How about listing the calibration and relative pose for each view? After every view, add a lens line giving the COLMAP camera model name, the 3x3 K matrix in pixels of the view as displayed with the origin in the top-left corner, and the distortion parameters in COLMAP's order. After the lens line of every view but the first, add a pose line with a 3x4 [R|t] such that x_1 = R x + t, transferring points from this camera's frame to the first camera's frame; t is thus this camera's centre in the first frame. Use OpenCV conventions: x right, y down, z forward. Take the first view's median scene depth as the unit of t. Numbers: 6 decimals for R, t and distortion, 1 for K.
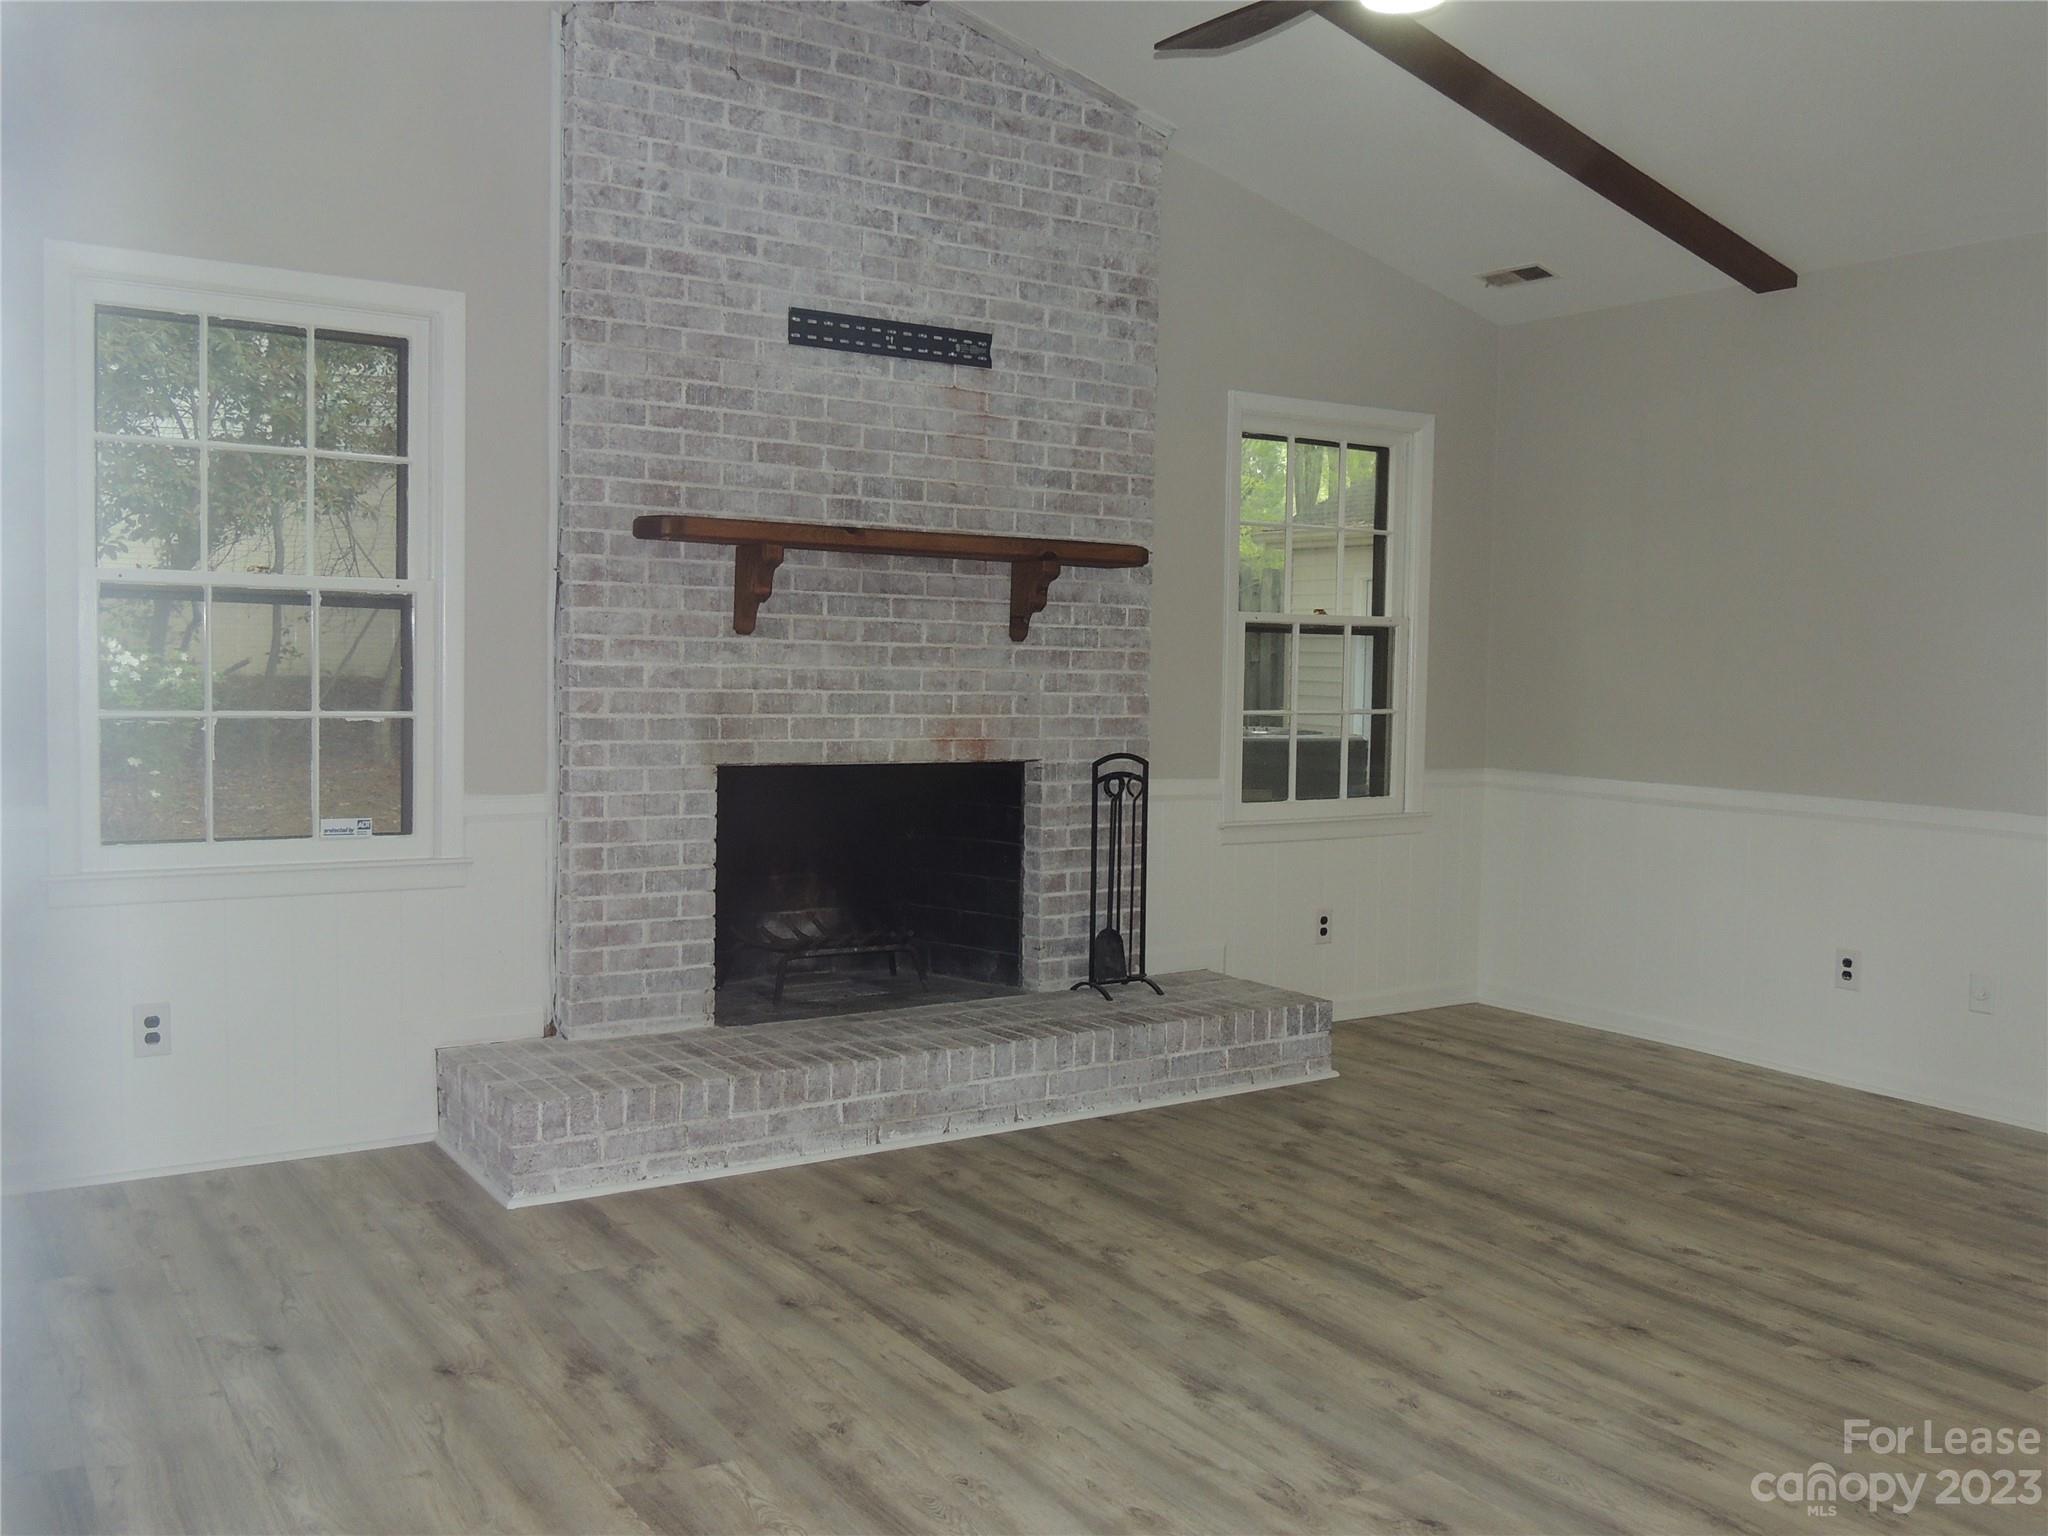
lens RADIAL K [[1798.1, 0, 1024.0], [0, 1798.1, 768.0], [0, 0, 1]] dist [-0.013613, -0.004878]
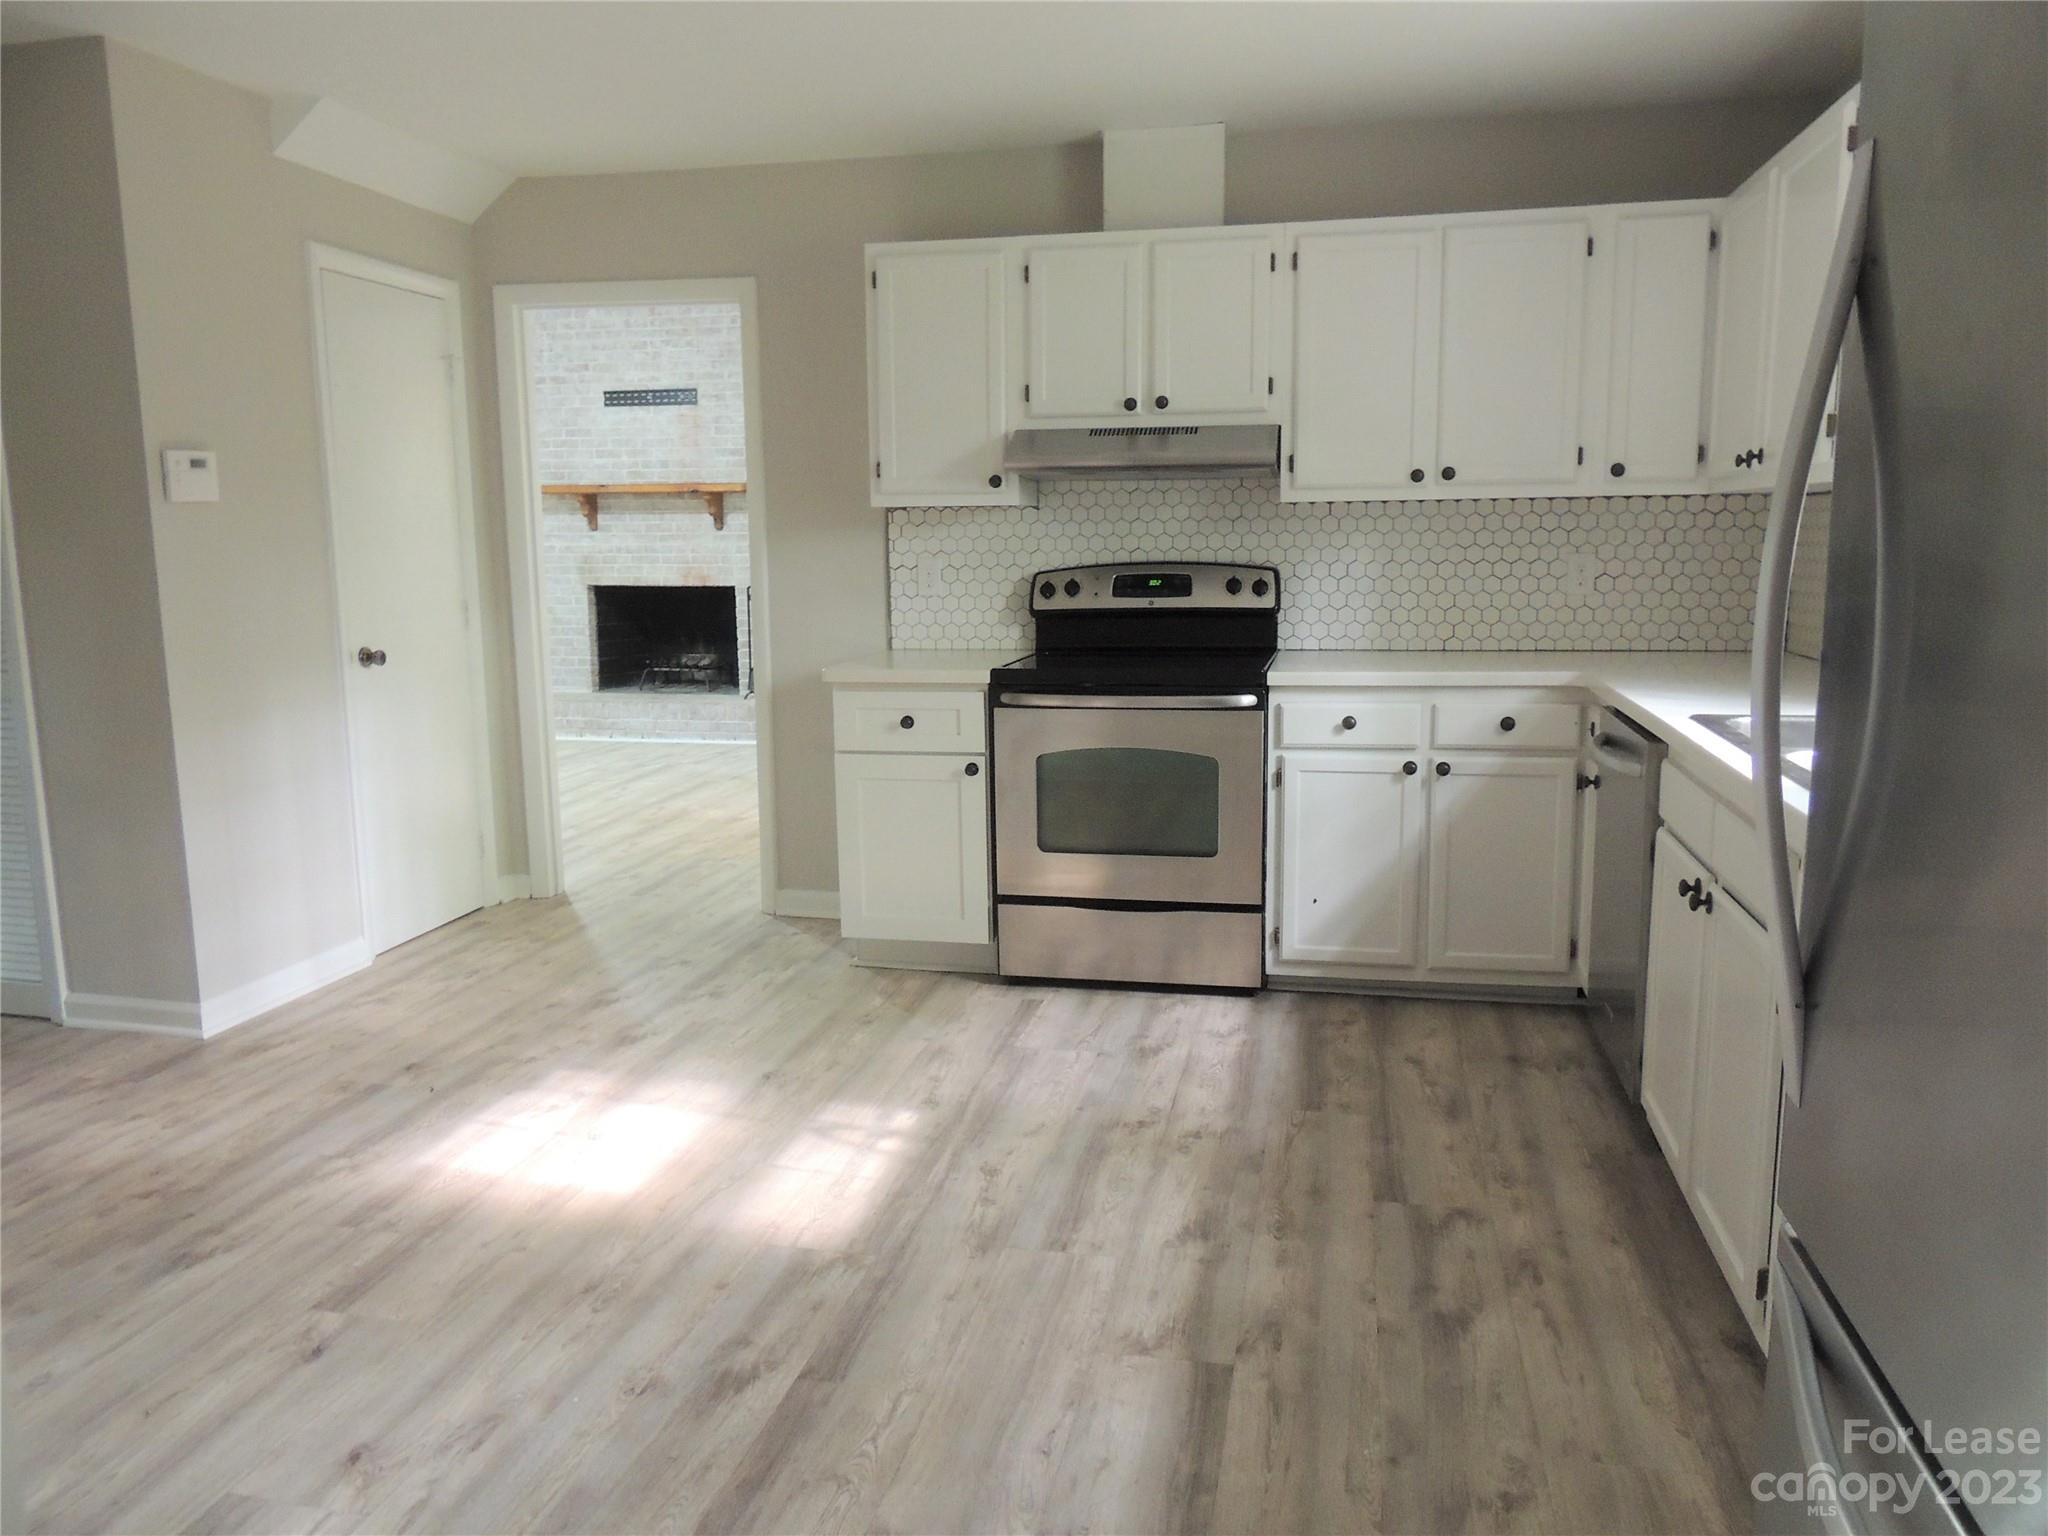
lens RADIAL K [[1476.5, 0, 1029.0], [0, 1476.5, 763.8], [0, 0, 1]] dist [-0.004094, 0.000788]
pose [[0.690032, 0.092045, -0.717902, 1.592394], [-0.022666, 0.994142, 0.105676, 0.013066], [0.723423, -0.056648, 0.688077, 0.036256]]
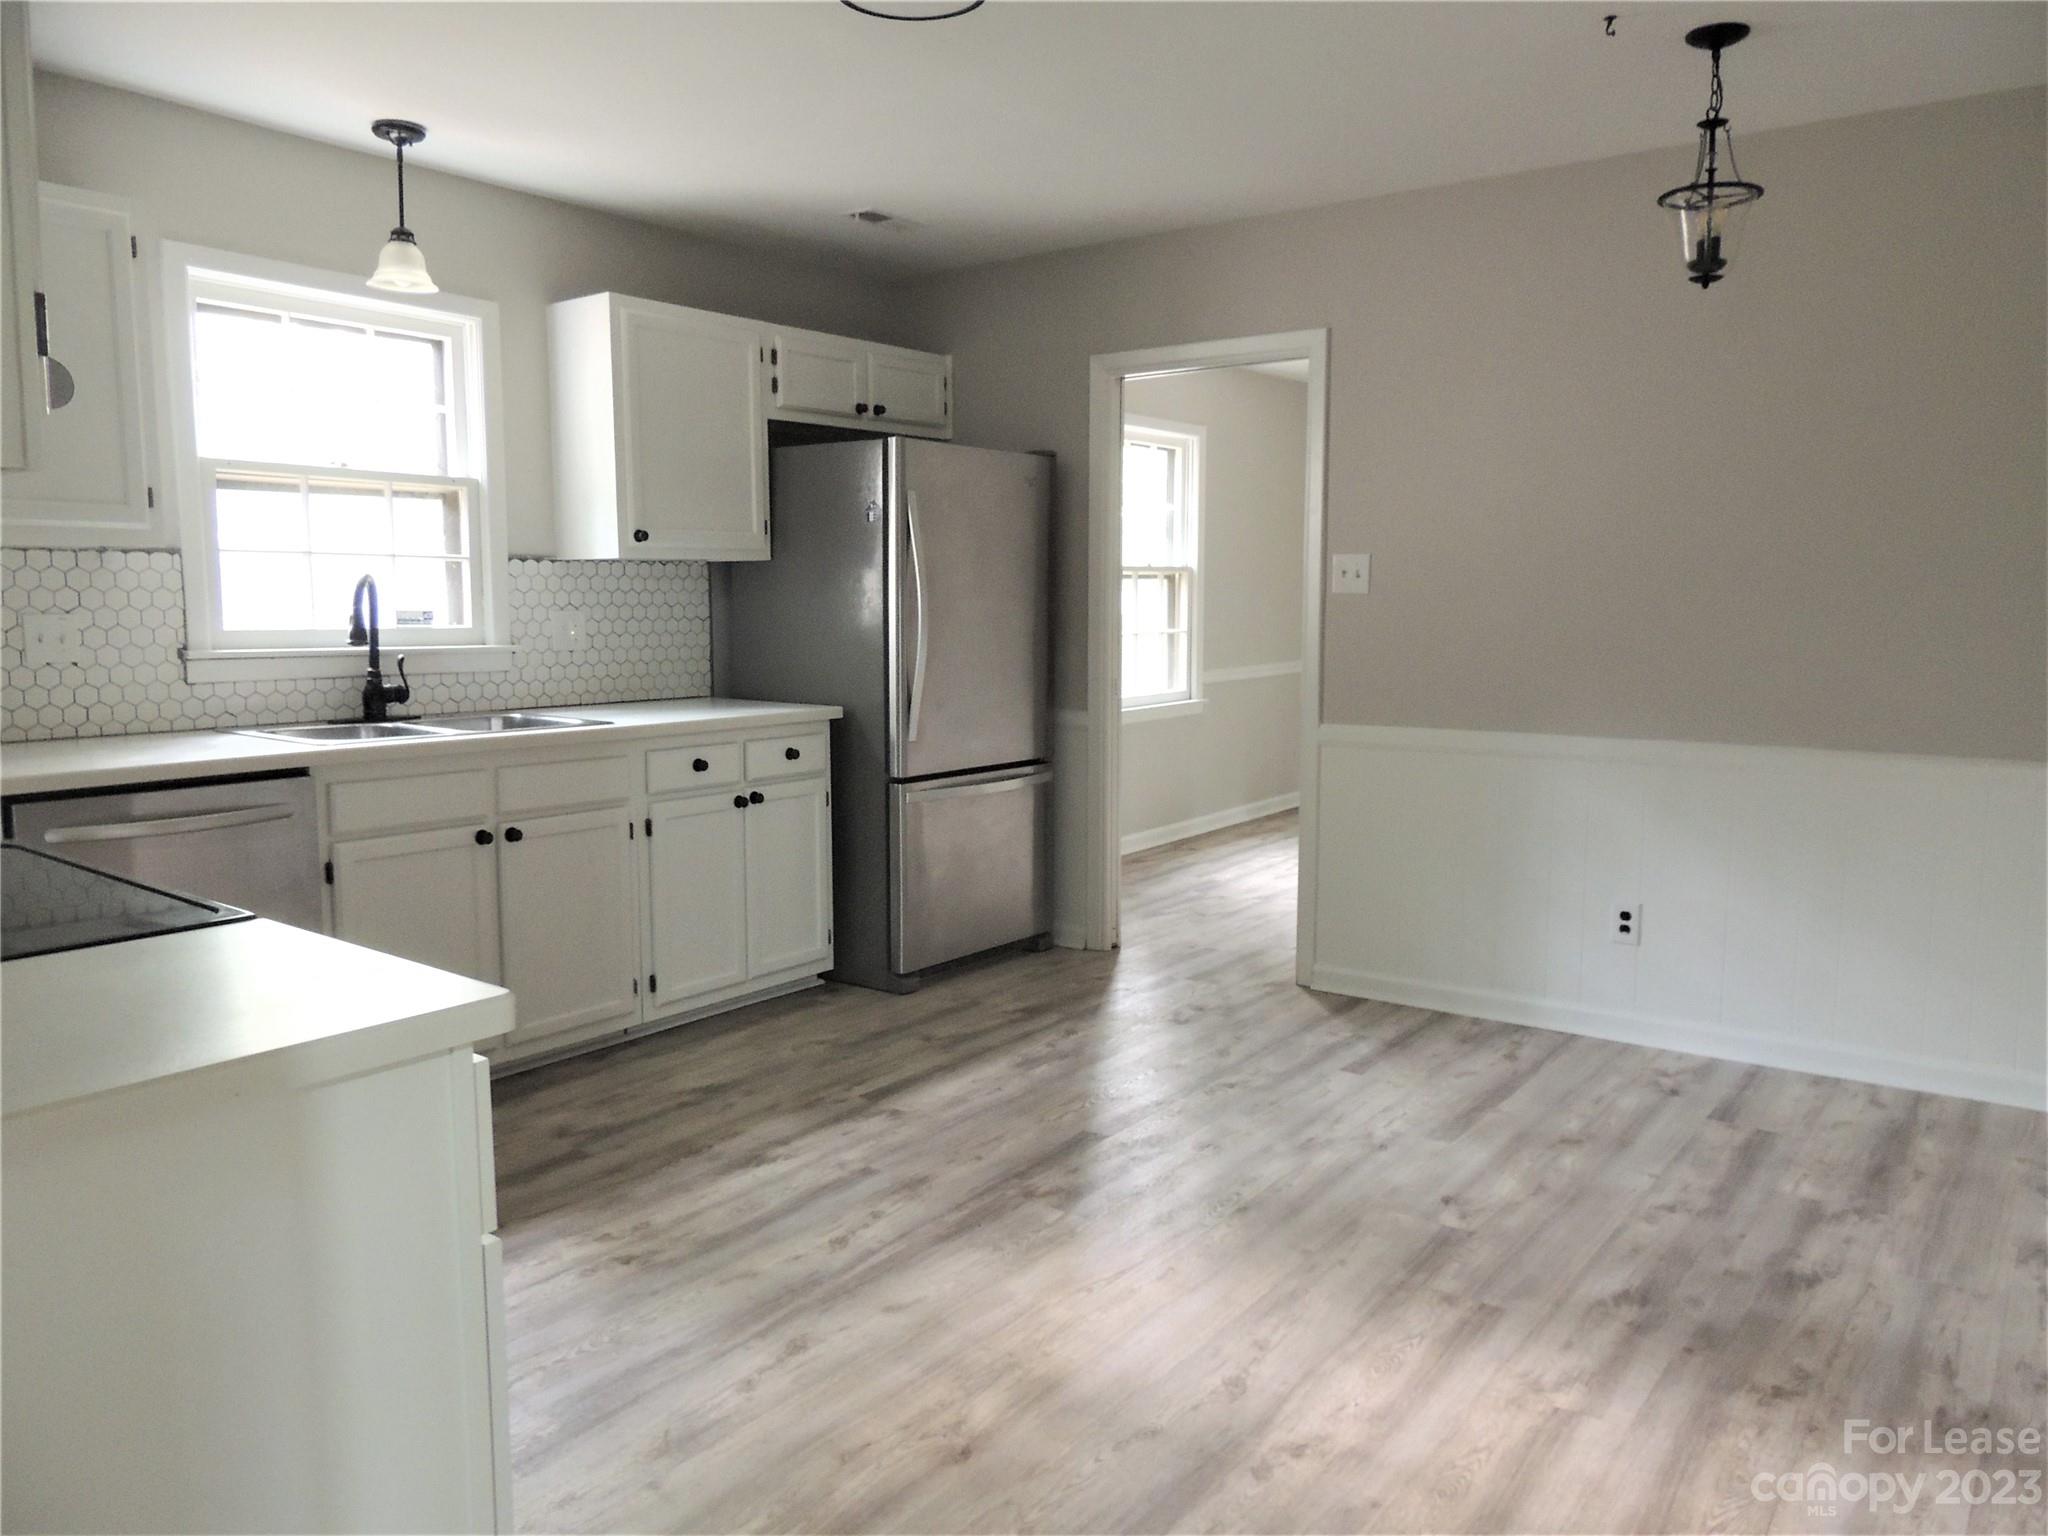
lens RADIAL K [[1476.5, 0, 1029.0], [0, 1476.5, 763.8], [0, 0, 1]] dist [-0.004094, 0.000788]
pose [[-0.328860, -0.122645, 0.936381, 0.632891], [0.050754, 0.987803, 0.147205, -0.024519], [-0.943014, 0.095935, -0.318624, 0.519940]]
